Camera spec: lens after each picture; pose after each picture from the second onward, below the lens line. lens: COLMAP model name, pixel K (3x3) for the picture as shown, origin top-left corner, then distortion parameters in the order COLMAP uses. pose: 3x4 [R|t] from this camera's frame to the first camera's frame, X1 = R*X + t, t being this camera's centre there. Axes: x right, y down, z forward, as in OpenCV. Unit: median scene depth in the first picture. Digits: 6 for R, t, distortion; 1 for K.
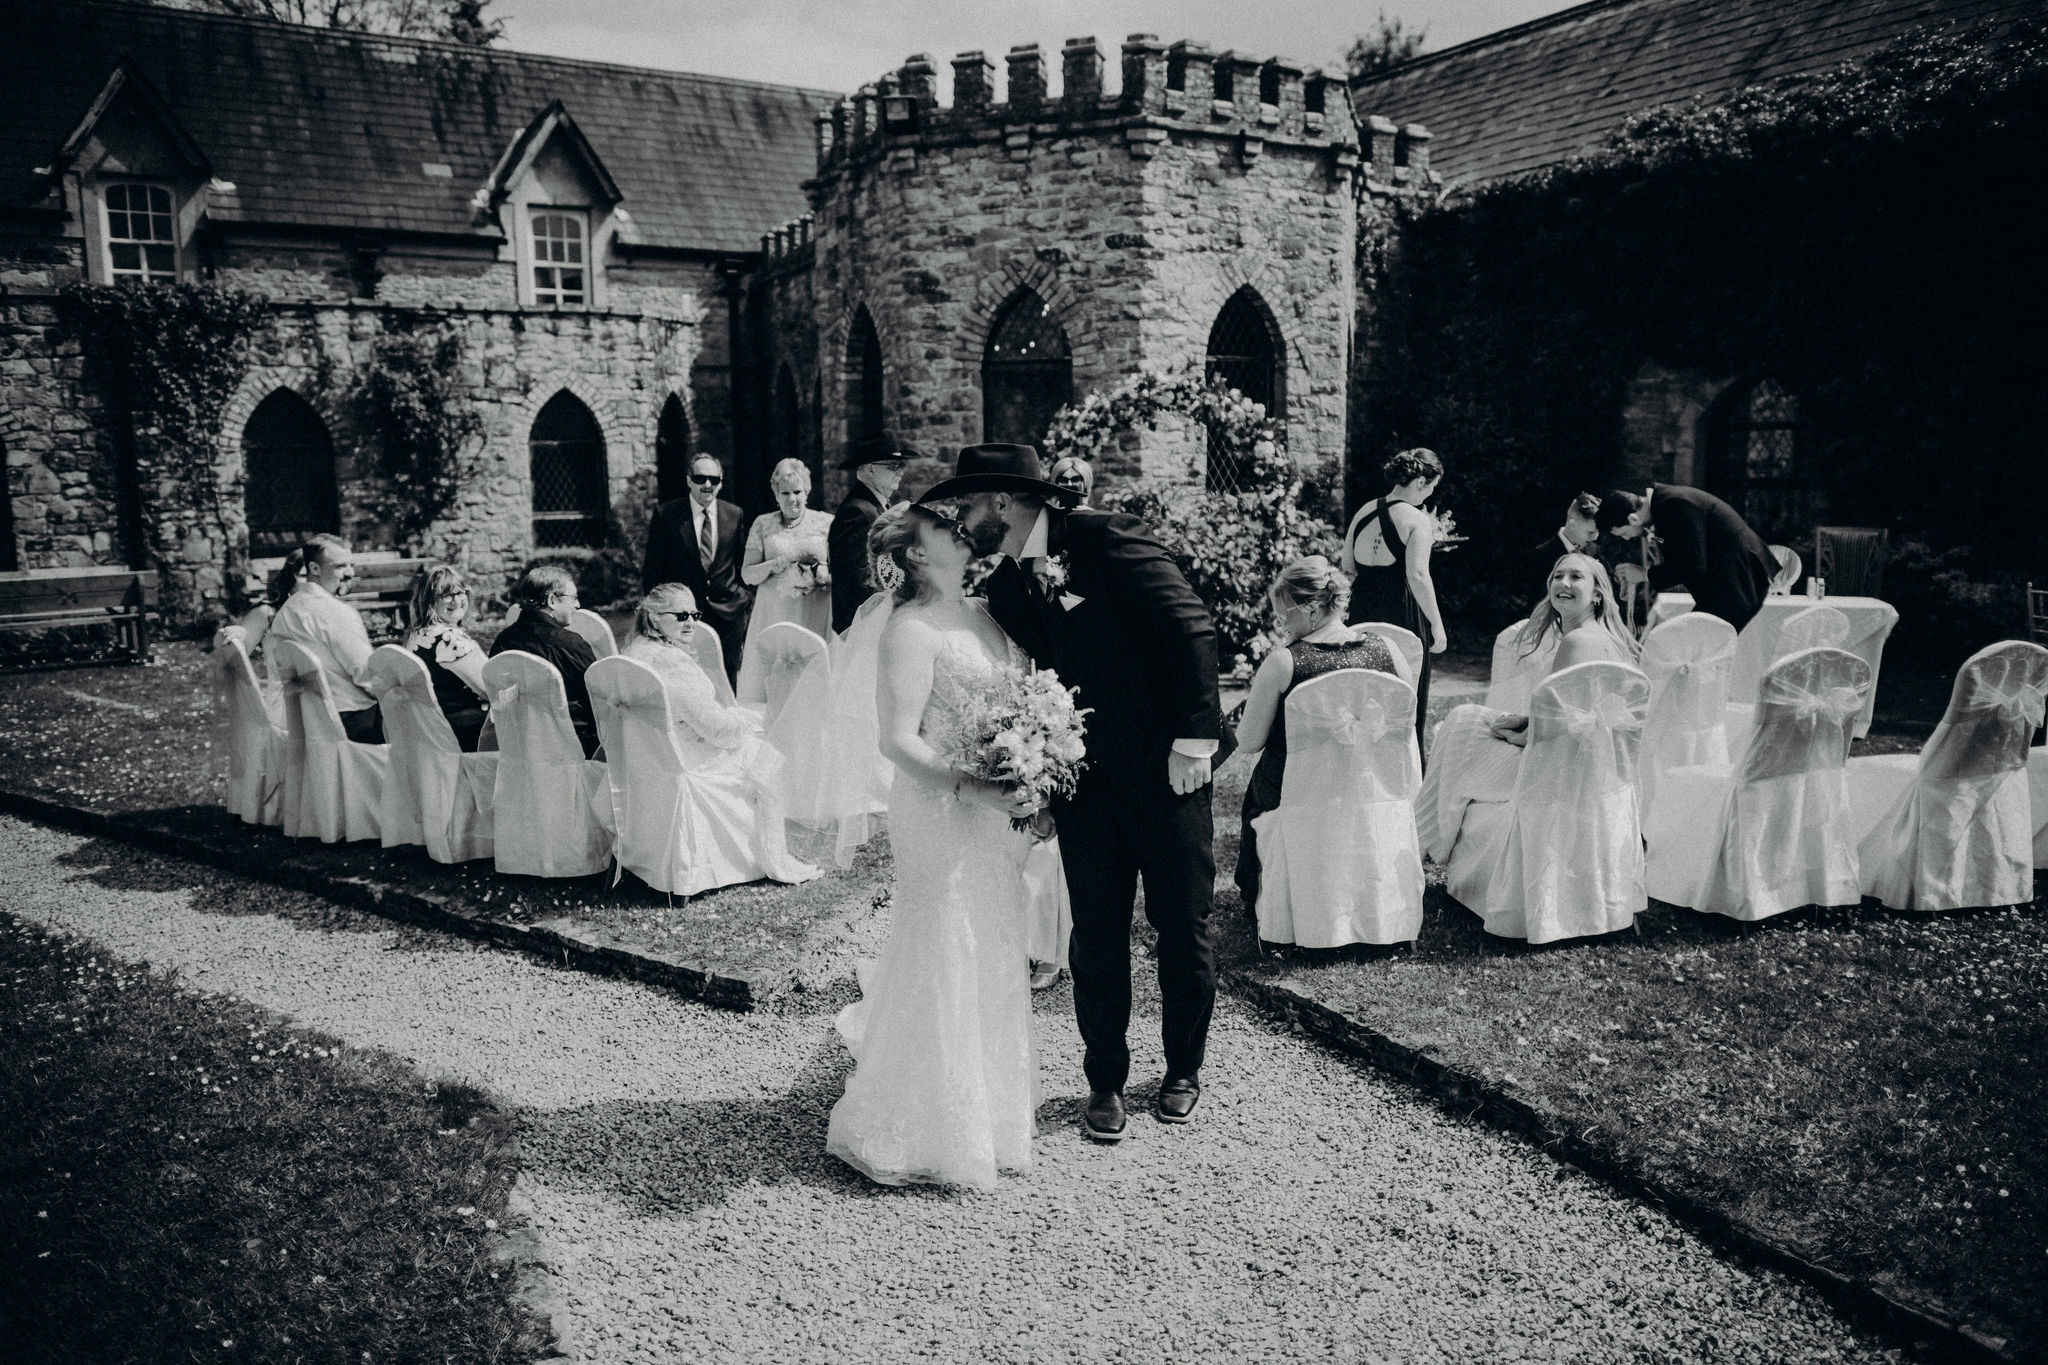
lens RADIAL K [[1562.0, 0, 1050.0], [0, 1562.0, 683.6], [0, 0, 1]] dist [-0.040937, 0.028301]
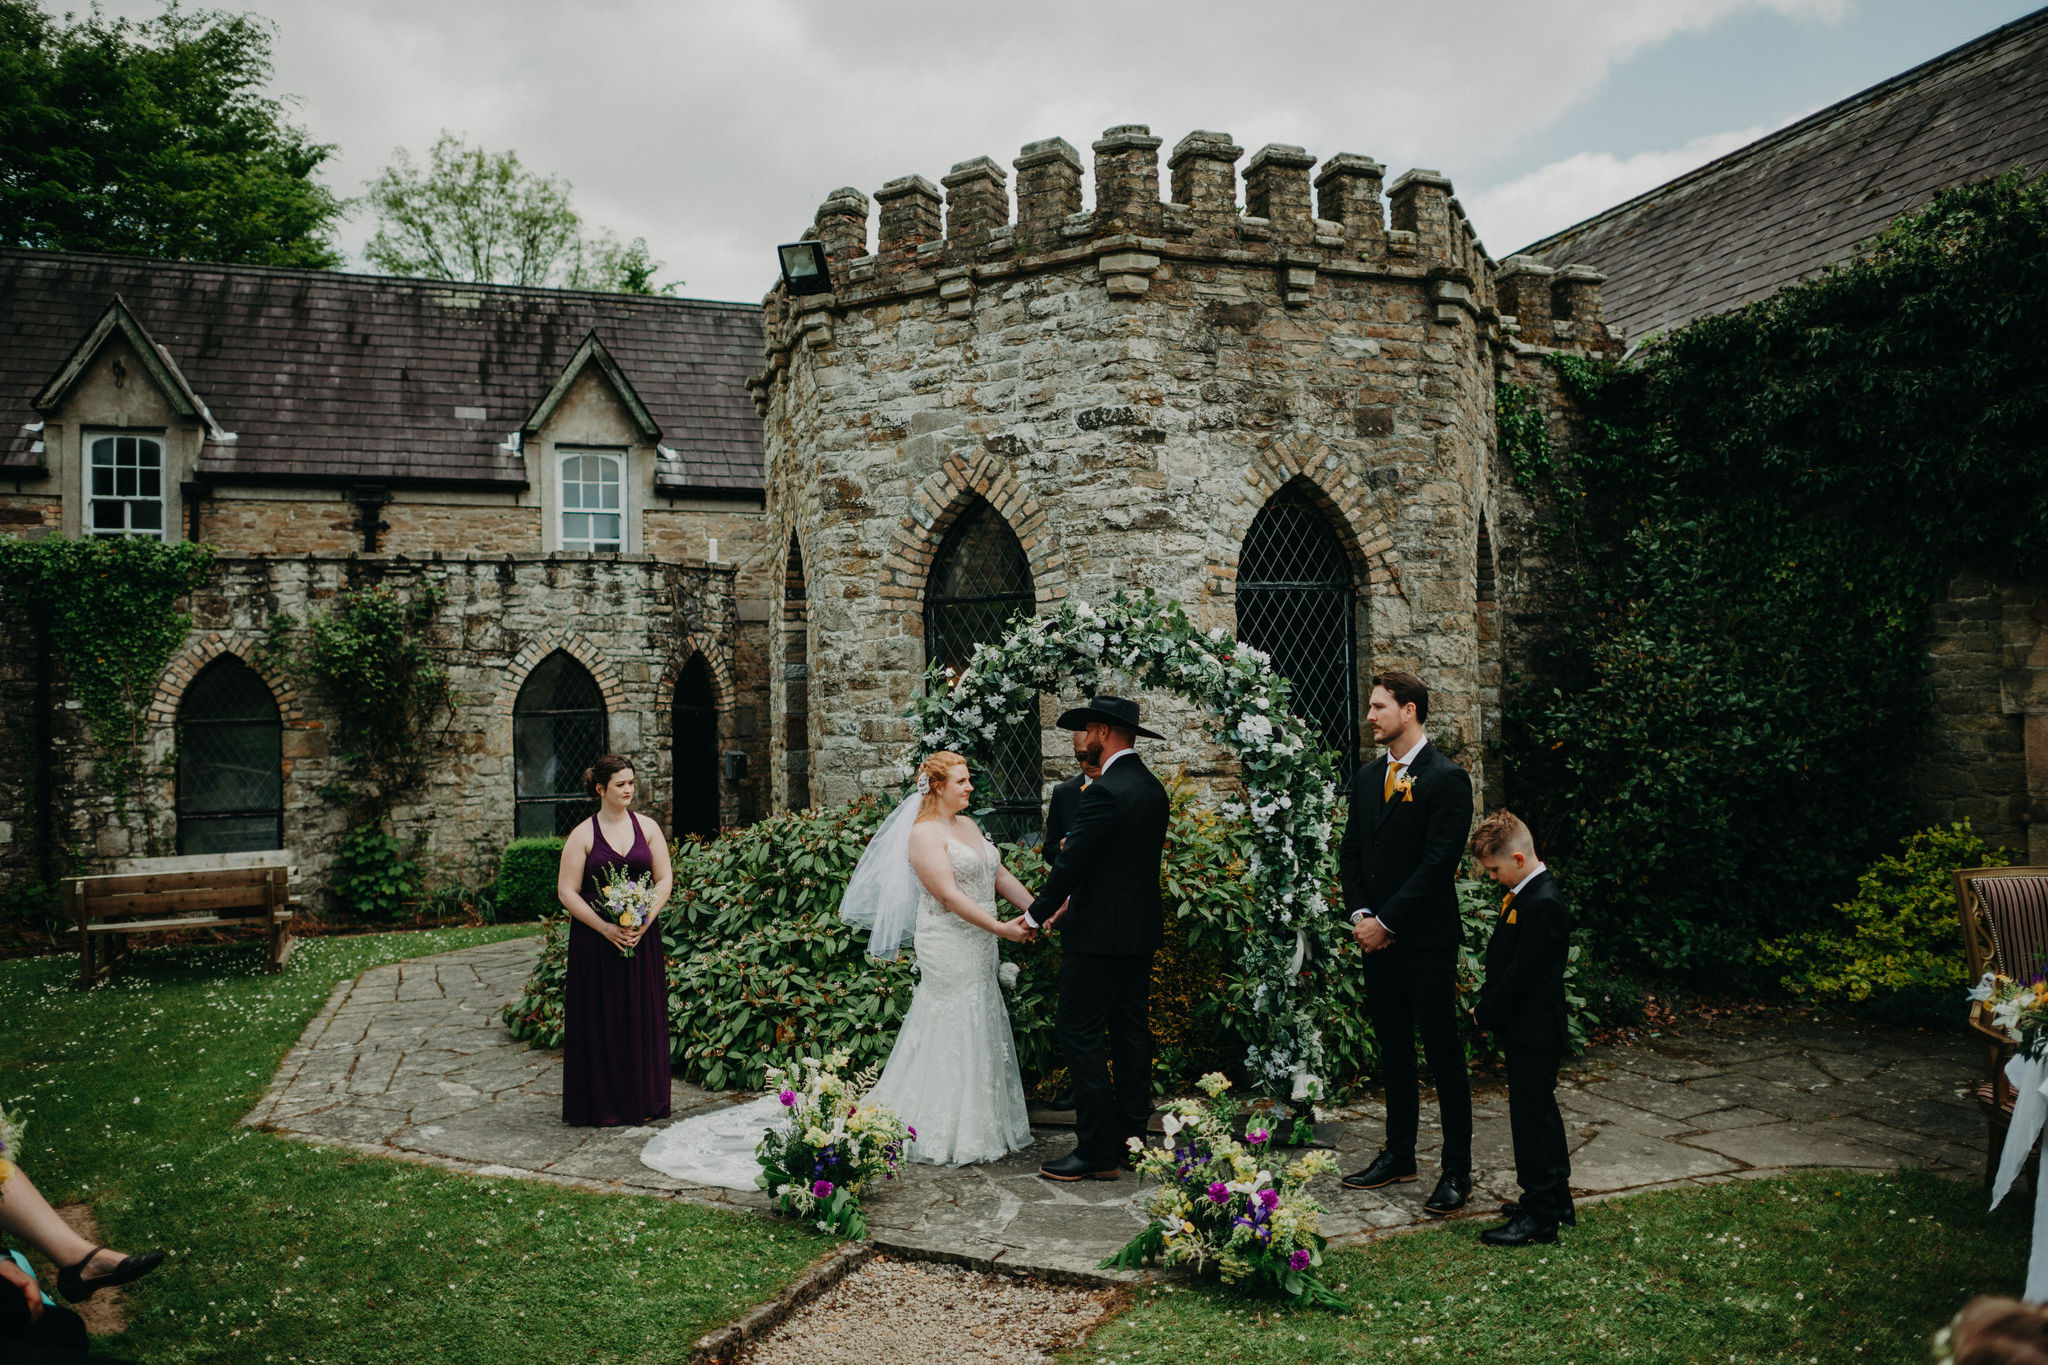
lens RADIAL K [[1437.4, 0, 1062.4], [0, 1437.4, 682.2], [0, 0, 1]] dist [-0.025738, 0.001505]
pose [[0.980681, -0.016461, -0.194919, 0.129435], [-0.014860, 0.987304, -0.158145, -0.061571], [0.195048, 0.157987, 0.967986, 0.352660]]
